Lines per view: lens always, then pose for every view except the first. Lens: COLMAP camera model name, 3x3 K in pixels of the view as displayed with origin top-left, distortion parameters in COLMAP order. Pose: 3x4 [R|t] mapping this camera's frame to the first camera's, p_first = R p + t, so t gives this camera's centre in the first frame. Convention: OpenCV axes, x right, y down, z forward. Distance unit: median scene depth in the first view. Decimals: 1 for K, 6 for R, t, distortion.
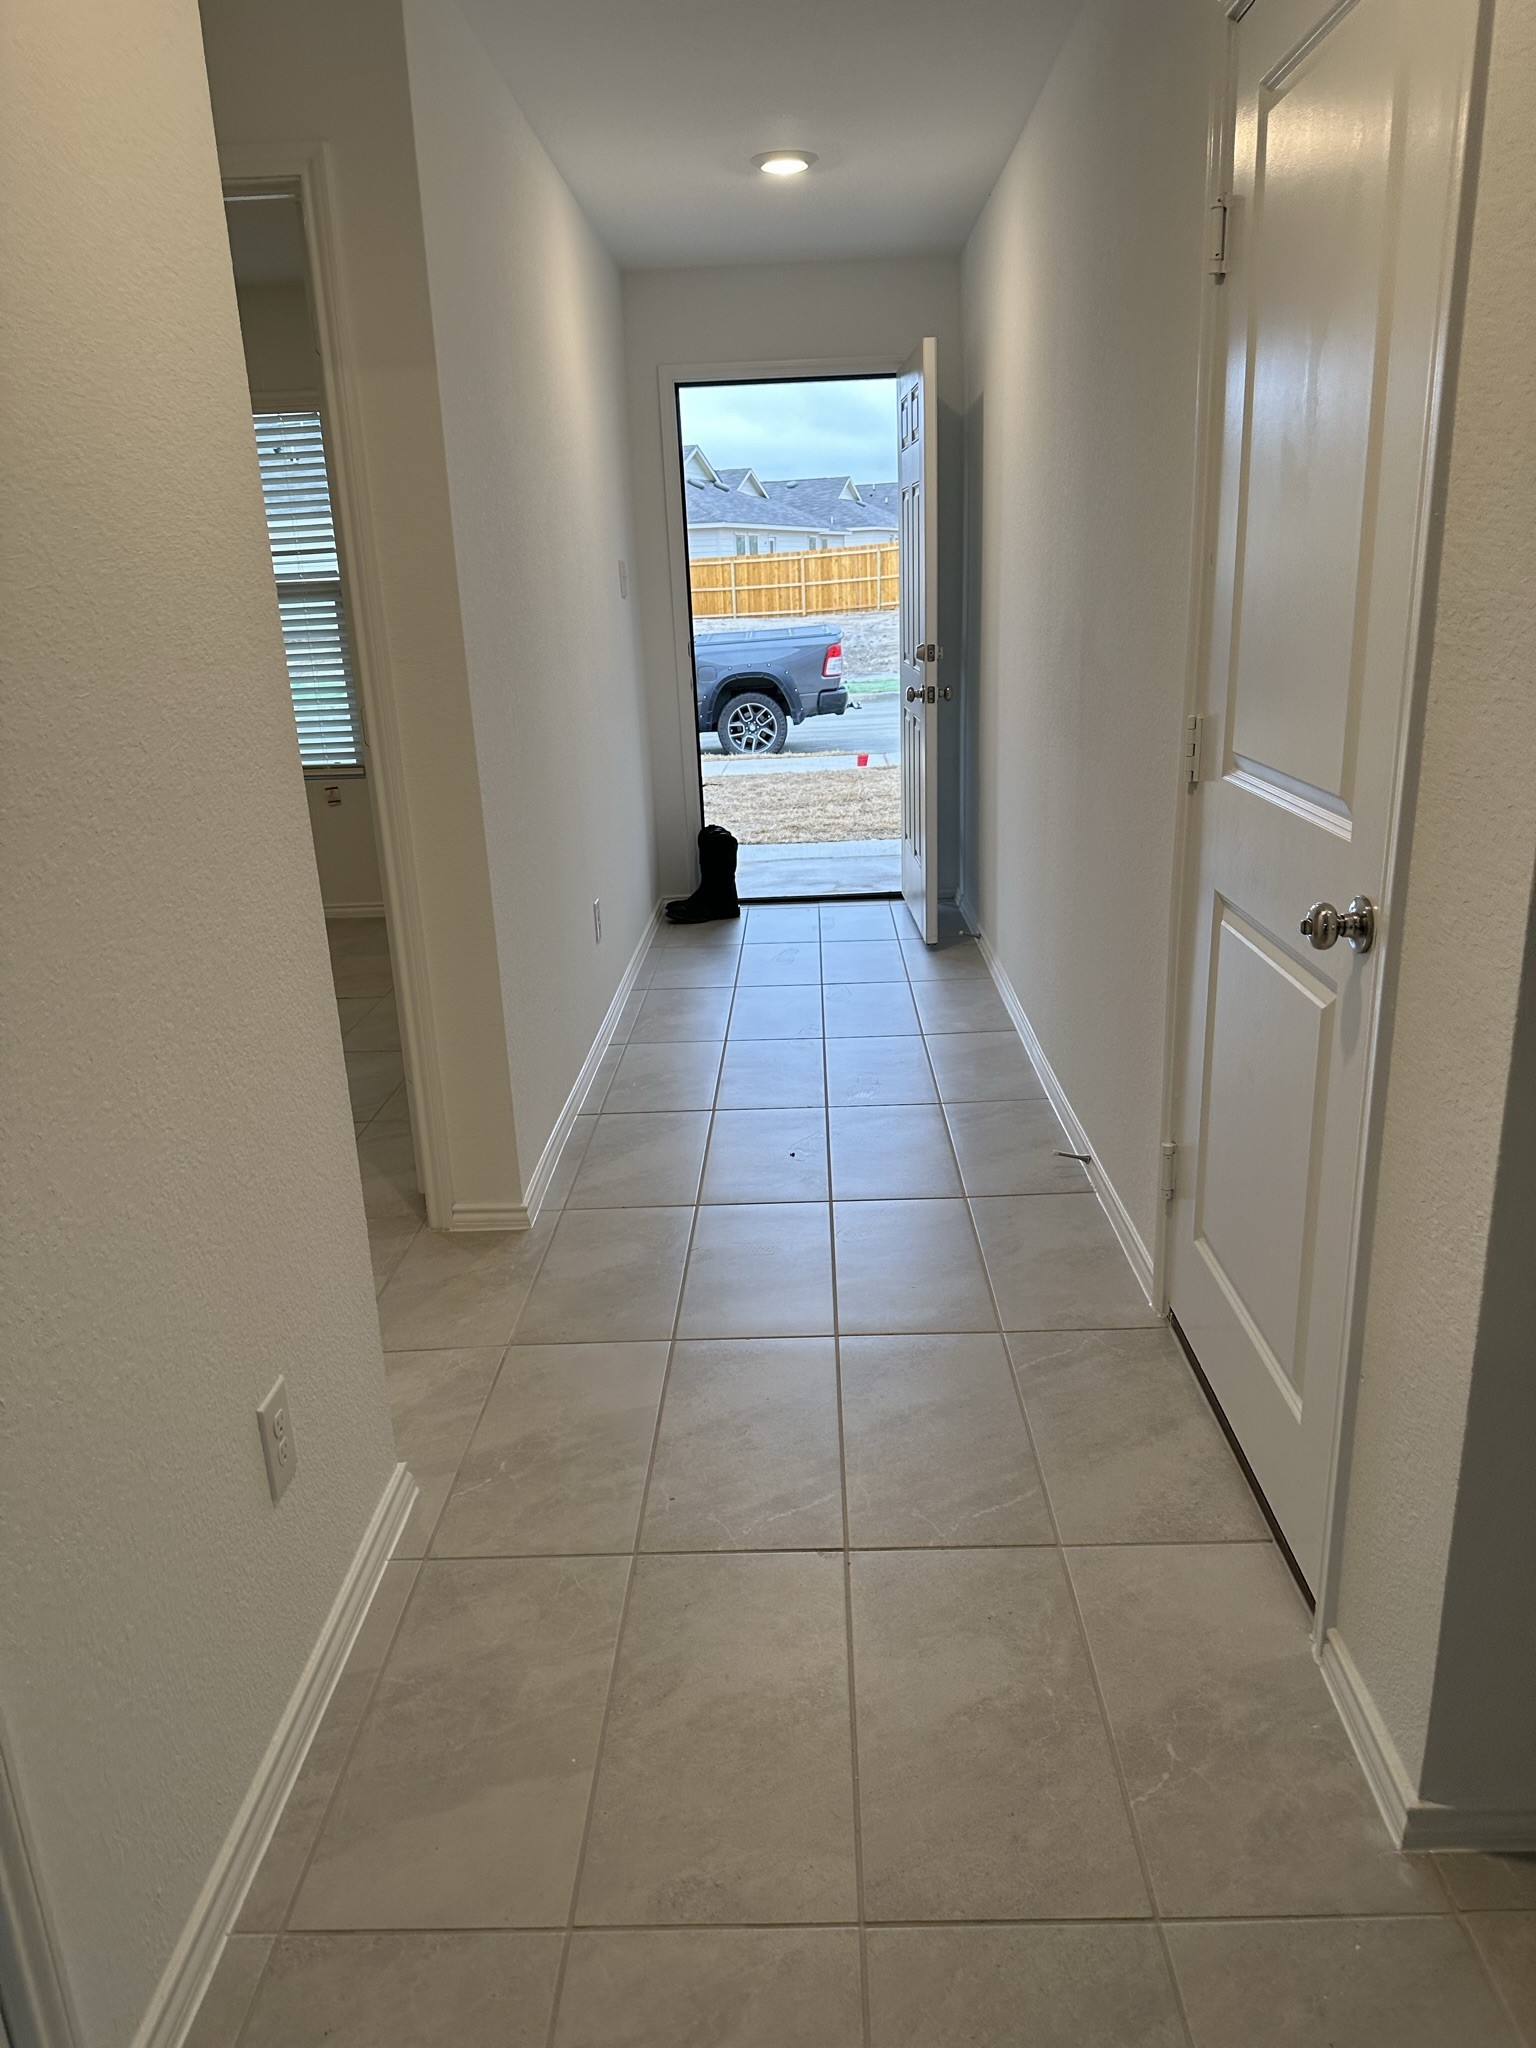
lens RADIAL K [[1442.6, 0, 767.4], [0, 1442.6, 1029.5], [0, 0, 1]] dist [0.041214, 0.003977]
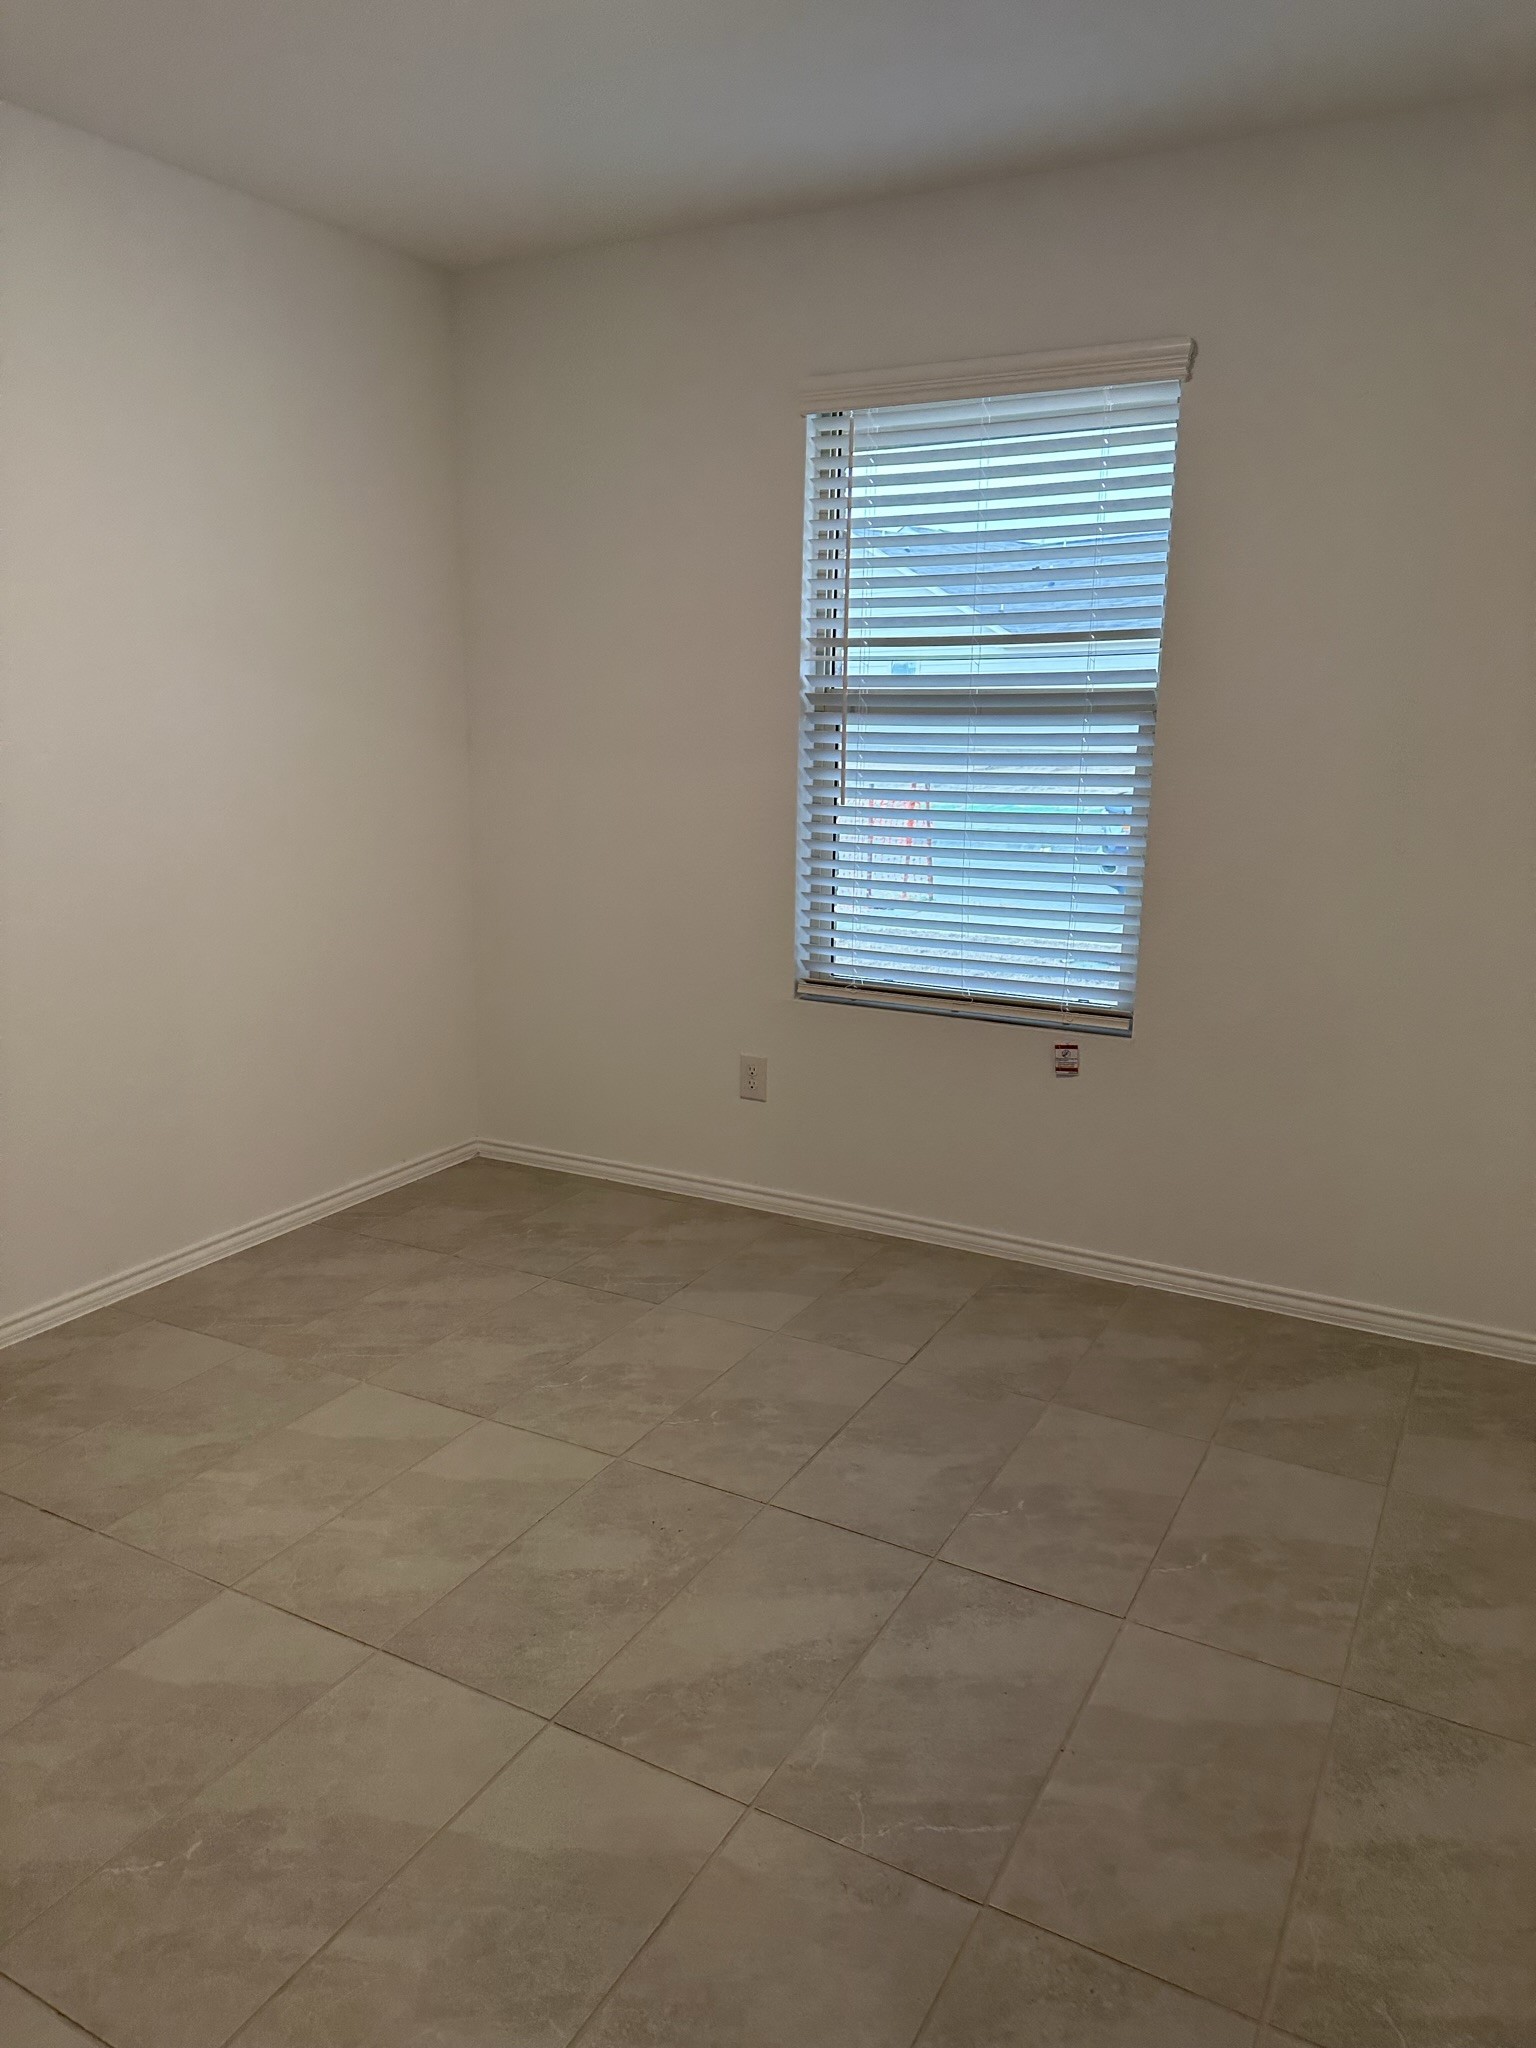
lens RADIAL K [[1442.6, 0, 774.5], [0, 1442.6, 1025.2], [0, 0, 1]] dist [0.041214, 0.003977]
pose [[0.888625, 0.157593, -0.430708, -0.166165], [-0.188348, 0.981662, -0.029412, -0.140802], [0.418174, 0.107259, 0.902012, 0.460378]]
